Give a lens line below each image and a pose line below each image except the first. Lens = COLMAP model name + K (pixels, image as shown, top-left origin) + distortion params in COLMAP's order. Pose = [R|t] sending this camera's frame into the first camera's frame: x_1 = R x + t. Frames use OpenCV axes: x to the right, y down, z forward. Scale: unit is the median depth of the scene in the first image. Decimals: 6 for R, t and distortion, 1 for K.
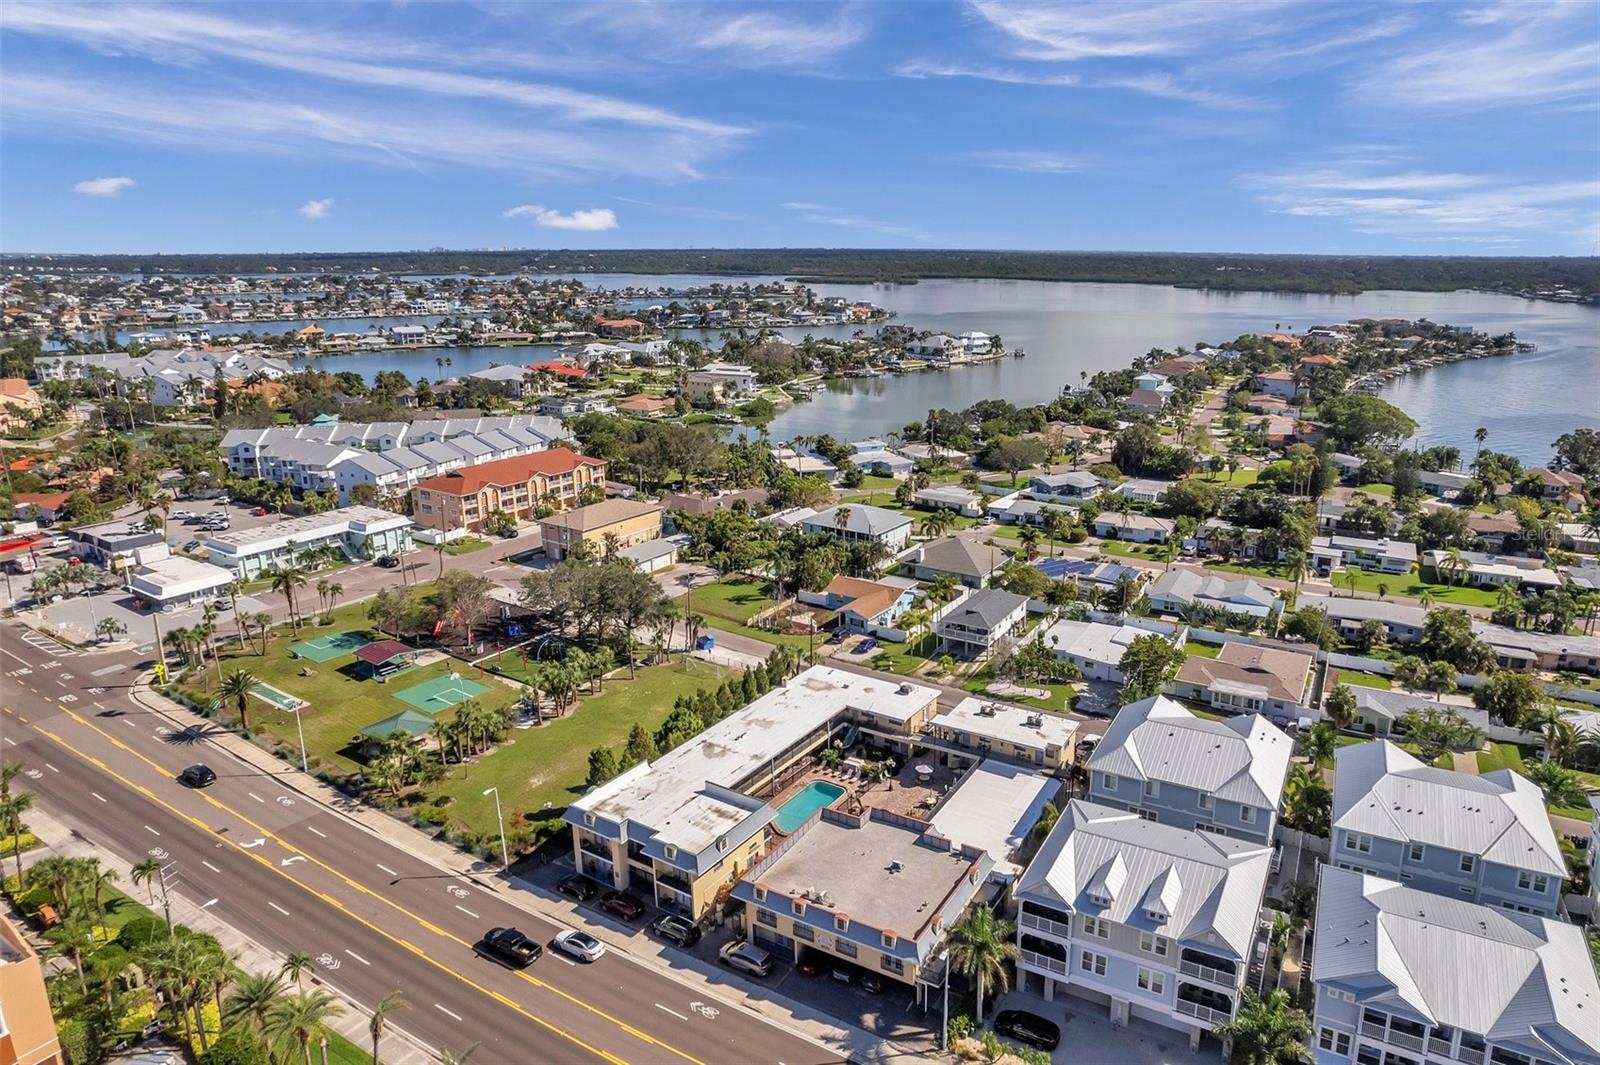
lens RADIAL K [[1030.9, 0, 851.1], [0, 1030.9, 492.3], [0, 0, 1]] dist [-0.065176, 0.060306]
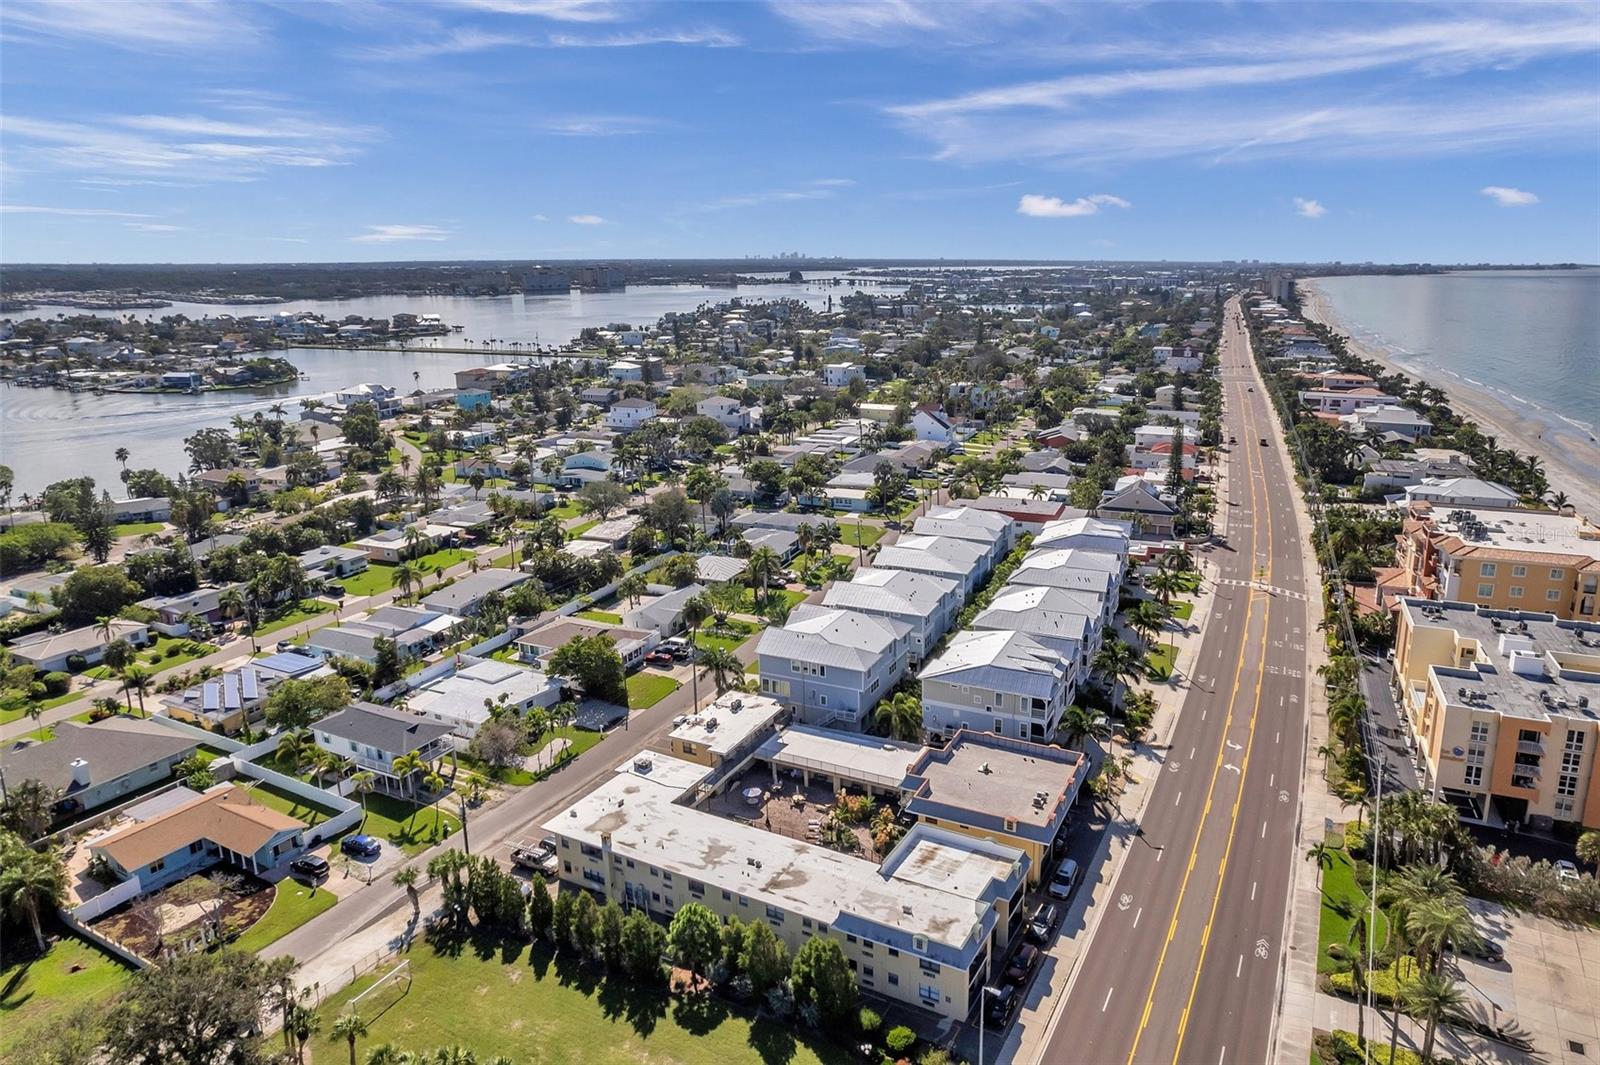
lens RADIAL K [[1022.4, 0, 851.5], [0, 1022.4, 513.8], [0, 0, 1]] dist [-0.069663, 0.067260]
pose [[-0.069136, -0.249422, 0.965924, -0.668105], [0.232751, 0.937487, 0.258739, -0.174130], [-0.970076, 0.242708, -0.006761, 0.698070]]
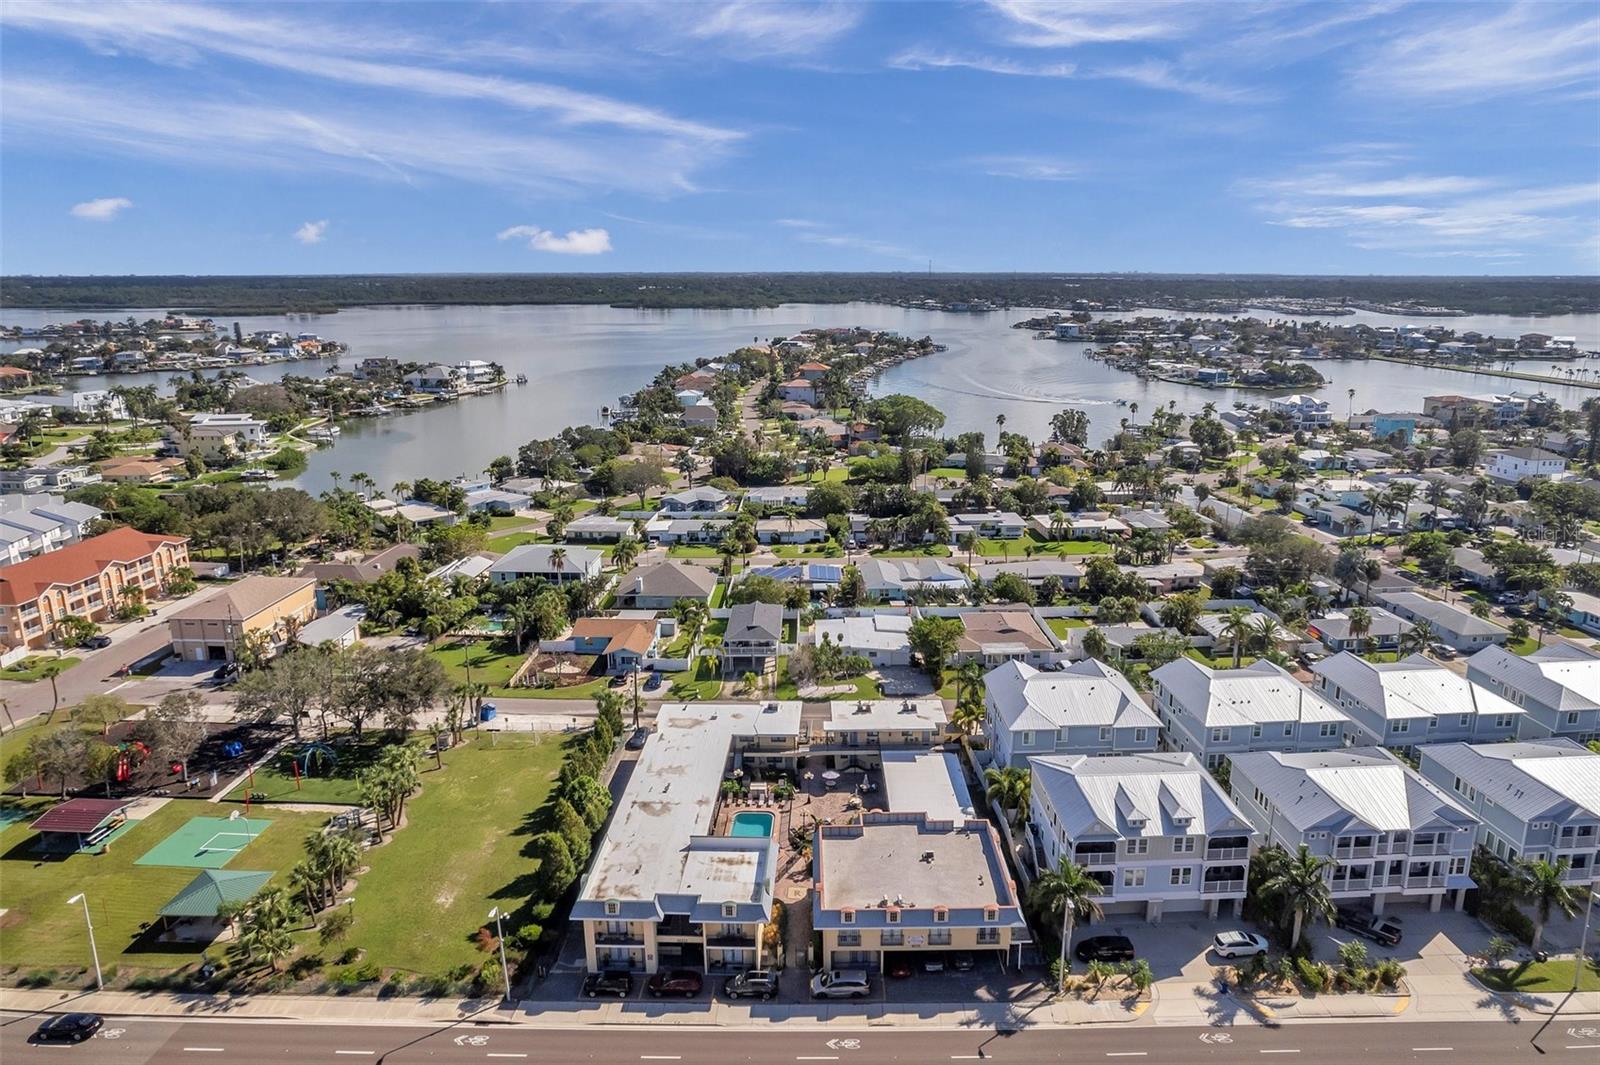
lens RADIAL K [[1029.0, 0, 828.3], [0, 1029.0, 521.1], [0, 0, 1]] dist [-0.067766, 0.057751]
pose [[0.861813, -0.126501, 0.491197, -0.333791], [0.122928, 0.991621, 0.039700, -0.020975], [-0.492104, 0.026168, 0.870143, 0.077821]]
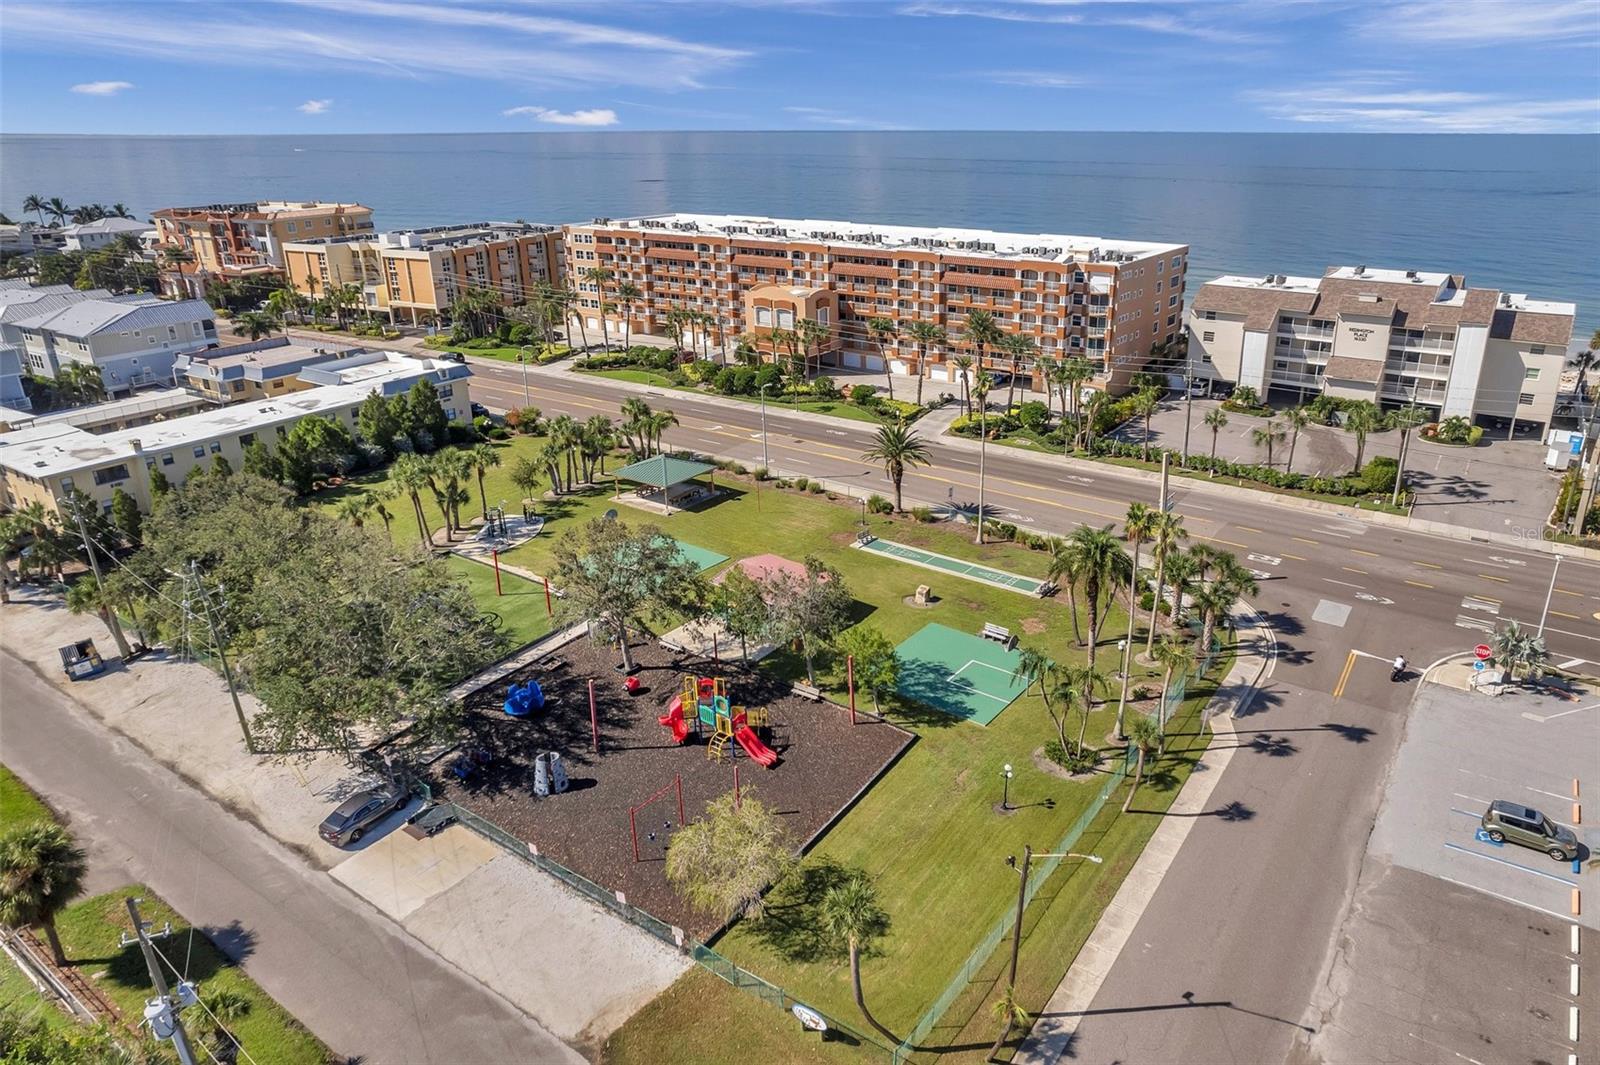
lens RADIAL K [[1039.9, 0, 822.6], [0, 1039.9, 531.0], [0, 0, 1]] dist [-0.074168, 0.074552]
pose [[-0.998883, -0.019743, 0.042939, -0.517985], [0.008505, 0.818638, 0.574247, -0.154758], [-0.046488, 0.573971, -0.817555, 1.442163]]
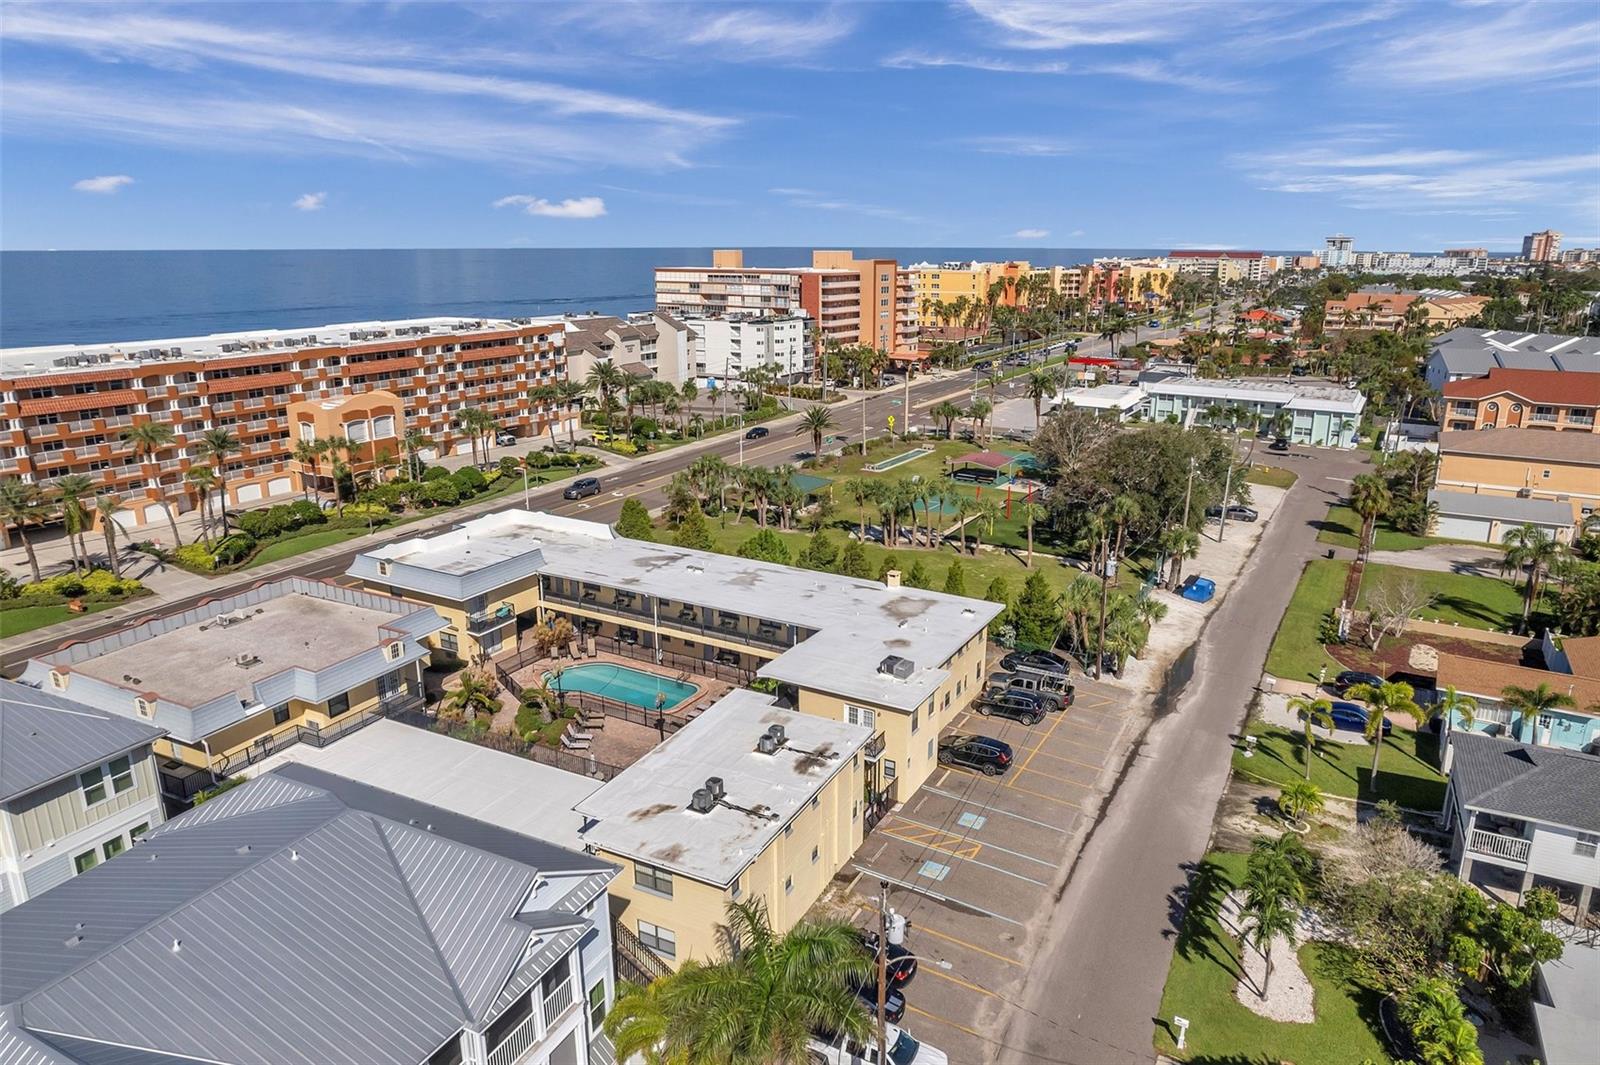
lens RADIAL K [[1045.9, 0, 815.5], [0, 1045.9, 514.0], [0, 0, 1]] dist [-0.071314, 0.069894]
pose [[0.041057, 0.246024, -0.968394, 0.427863], [-0.235129, 0.944371, 0.229952, 0.028717], [0.971097, 0.218257, 0.096620, 0.811627]]
